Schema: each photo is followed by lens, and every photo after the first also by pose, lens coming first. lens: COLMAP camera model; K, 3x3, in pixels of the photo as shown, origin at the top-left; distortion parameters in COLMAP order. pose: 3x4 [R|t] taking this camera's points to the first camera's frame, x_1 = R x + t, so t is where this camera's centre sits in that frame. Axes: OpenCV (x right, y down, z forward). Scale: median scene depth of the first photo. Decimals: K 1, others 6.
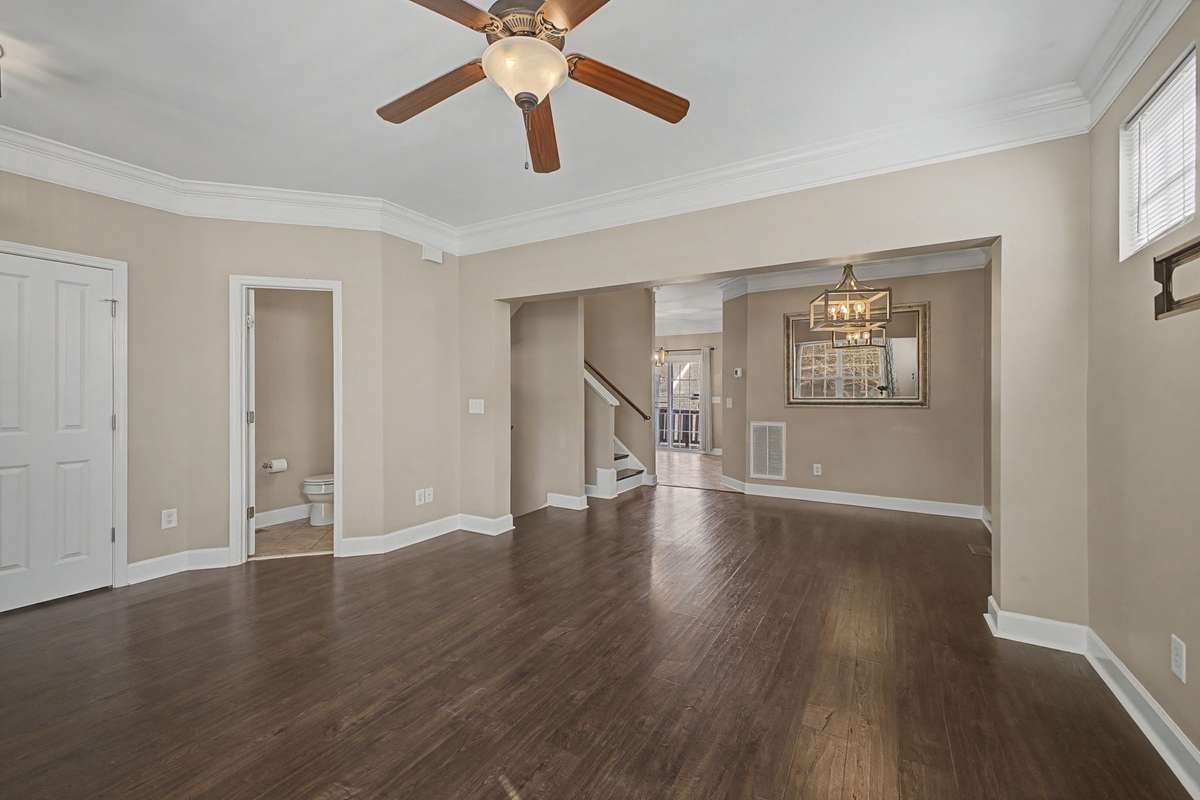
lens RADIAL K [[482.7, 0, 598.6], [0, 482.7, 394.7], [0, 0, 1]] dist [0.014762, 0.000006]
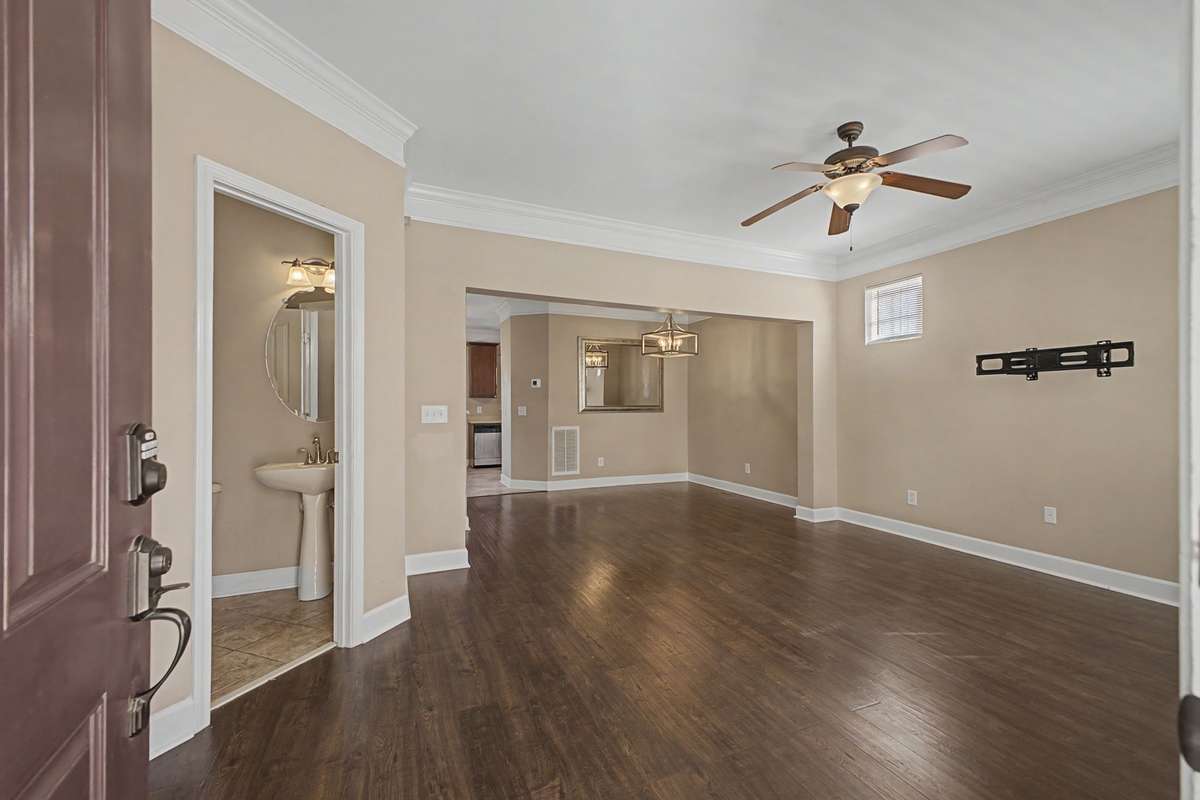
lens RADIAL K [[499.0, 0, 602.9], [0, 499.0, 407.5], [0, 0, 1]] dist [-0.000789, -0.000043]
pose [[0.579260, -0.001507, 0.815141, -0.601563], [0.002348, 0.999997, 0.000180, 0.010396], [-0.815139, 0.001810, 0.579262, 0.229979]]
